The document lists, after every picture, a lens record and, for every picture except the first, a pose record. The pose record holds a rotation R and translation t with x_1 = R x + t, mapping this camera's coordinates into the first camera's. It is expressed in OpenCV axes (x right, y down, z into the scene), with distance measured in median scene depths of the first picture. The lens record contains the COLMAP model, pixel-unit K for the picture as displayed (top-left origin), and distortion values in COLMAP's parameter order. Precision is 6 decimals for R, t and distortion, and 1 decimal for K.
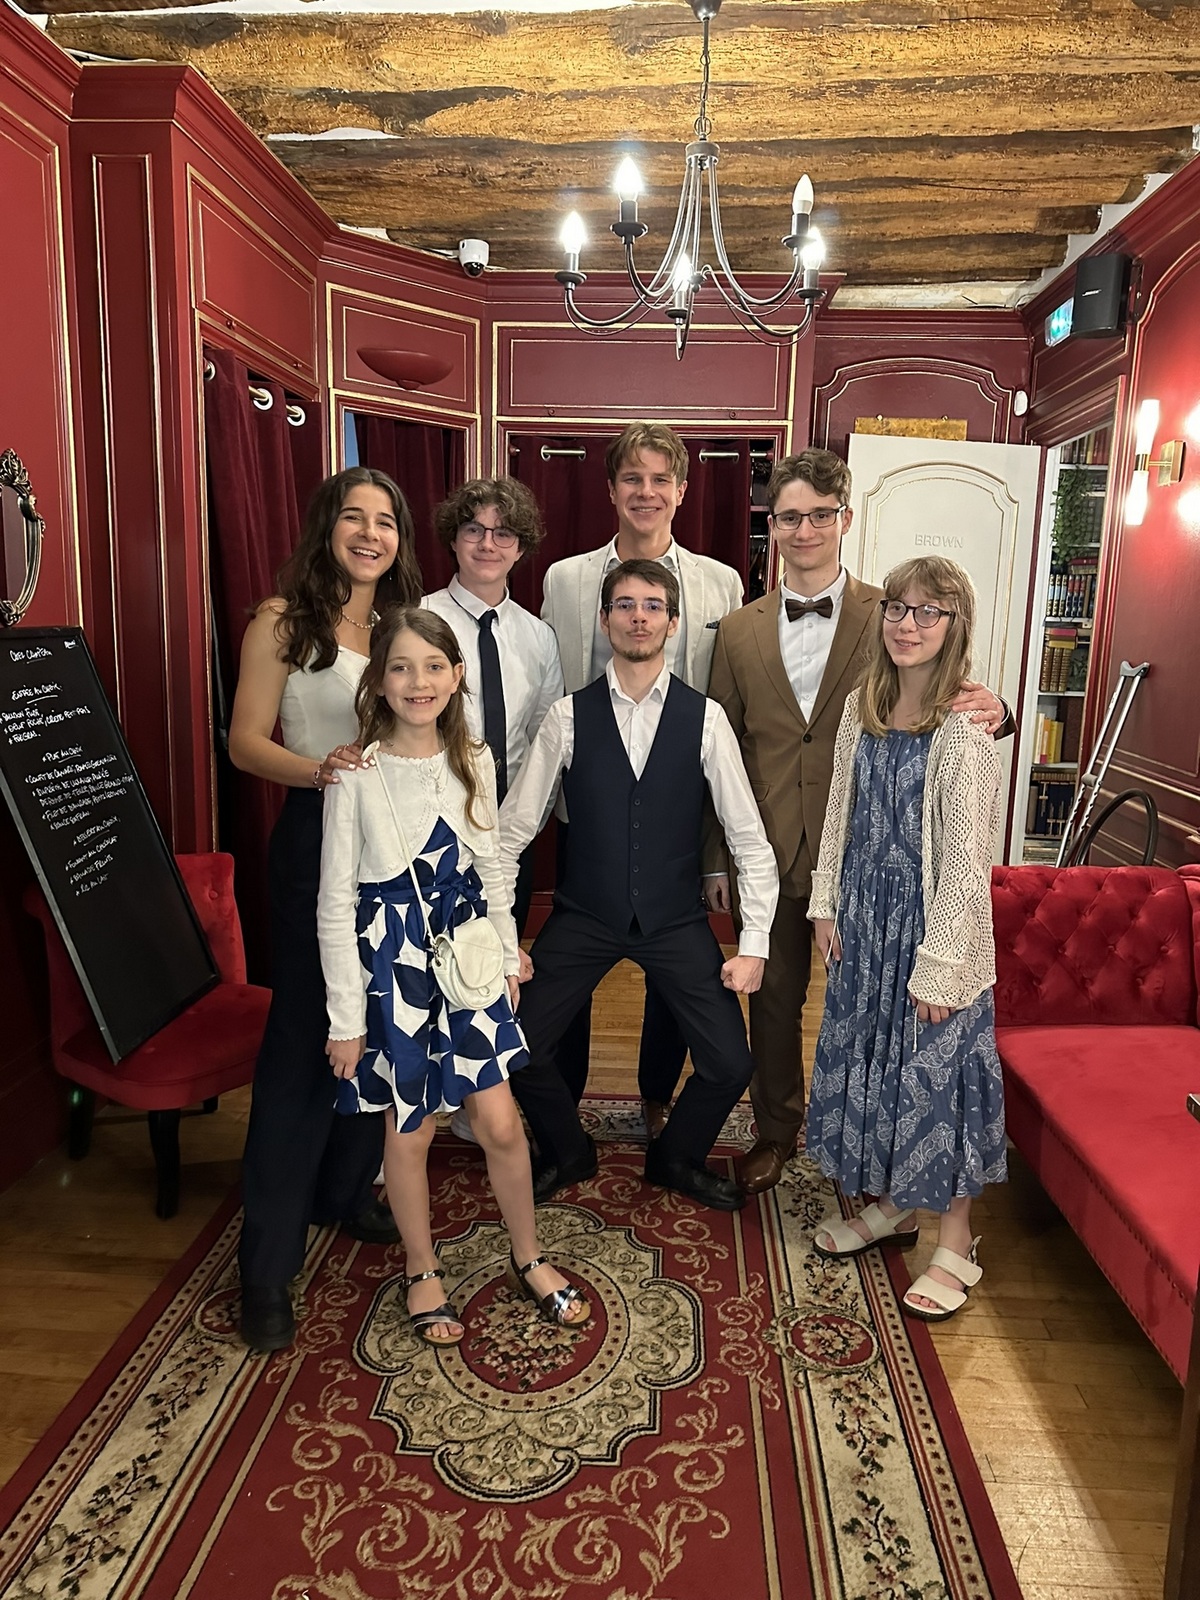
lens RADIAL K [[1151.0, 0, 594.5], [0, 1151.0, 817.5], [0, 0, 1]] dist [0.025052, -0.030226]
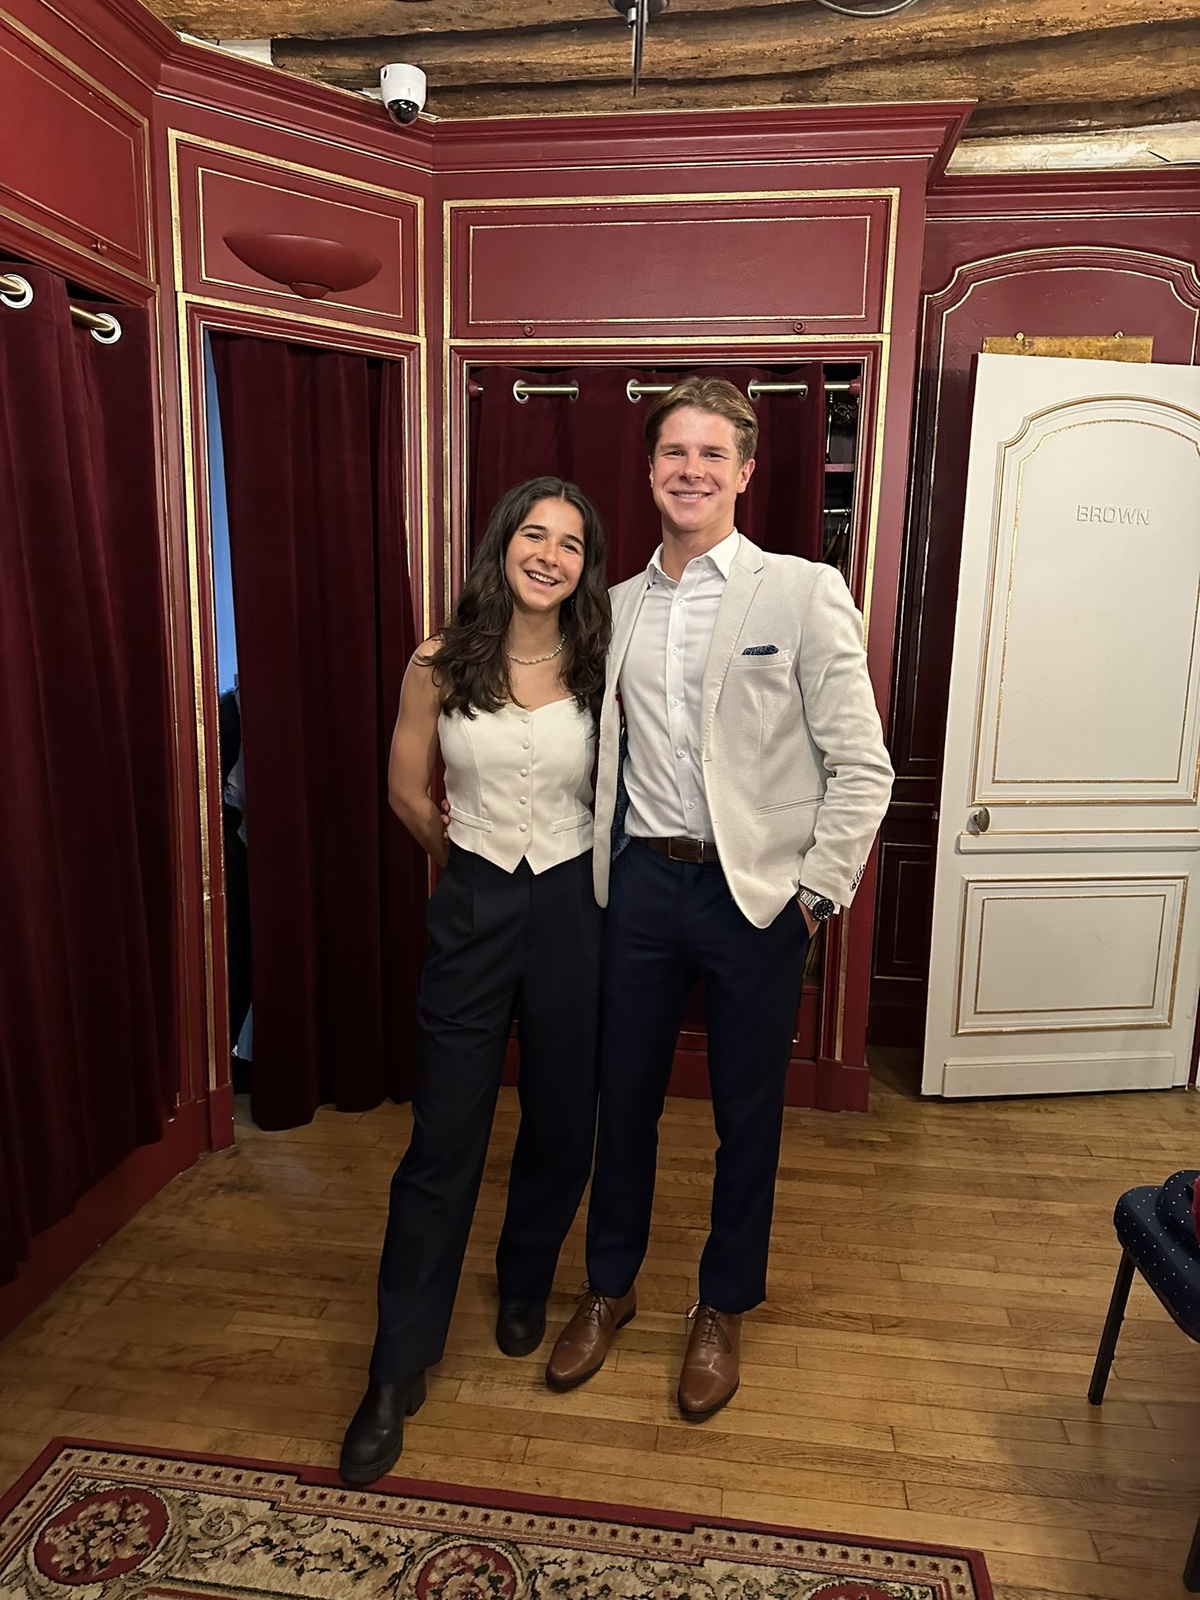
lens RADIAL K [[1151.0, 0, 586.1], [0, 1151.0, 802.4], [0, 0, 1]] dist [0.025052, -0.030226]
pose [[0.996451, 0.009794, -0.083606, 0.071721], [-0.010205, 0.999938, -0.004488, -0.091380], [0.083557, 0.005326, 0.996489, 0.418183]]
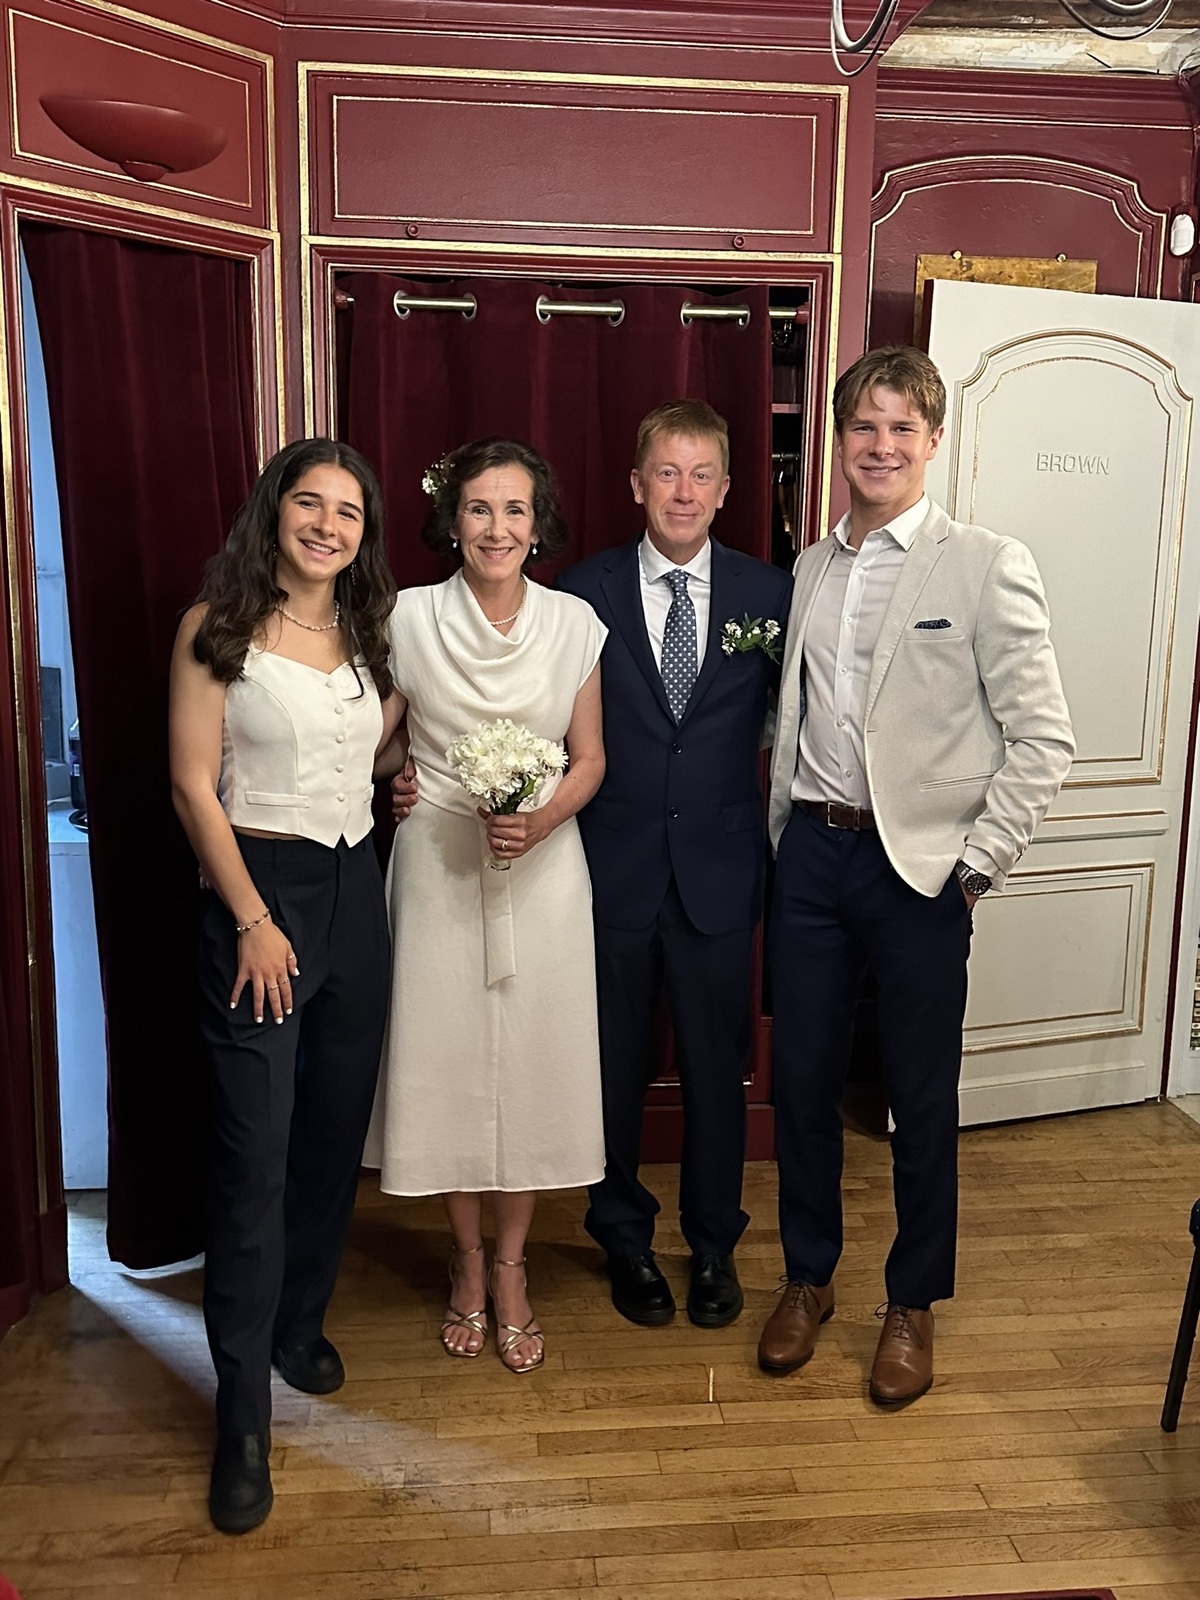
lens RADIAL K [[1543.7, 0, 606.2], [0, 1543.7, 809.2], [0, 0, 1]] dist [0.010609, 0.000000]
pose [[0.988131, -0.037017, 0.149084, -0.083861], [0.037395, 0.999301, 0.000266, -0.095500], [-0.148989, 0.005313, 0.988825, 0.337746]]
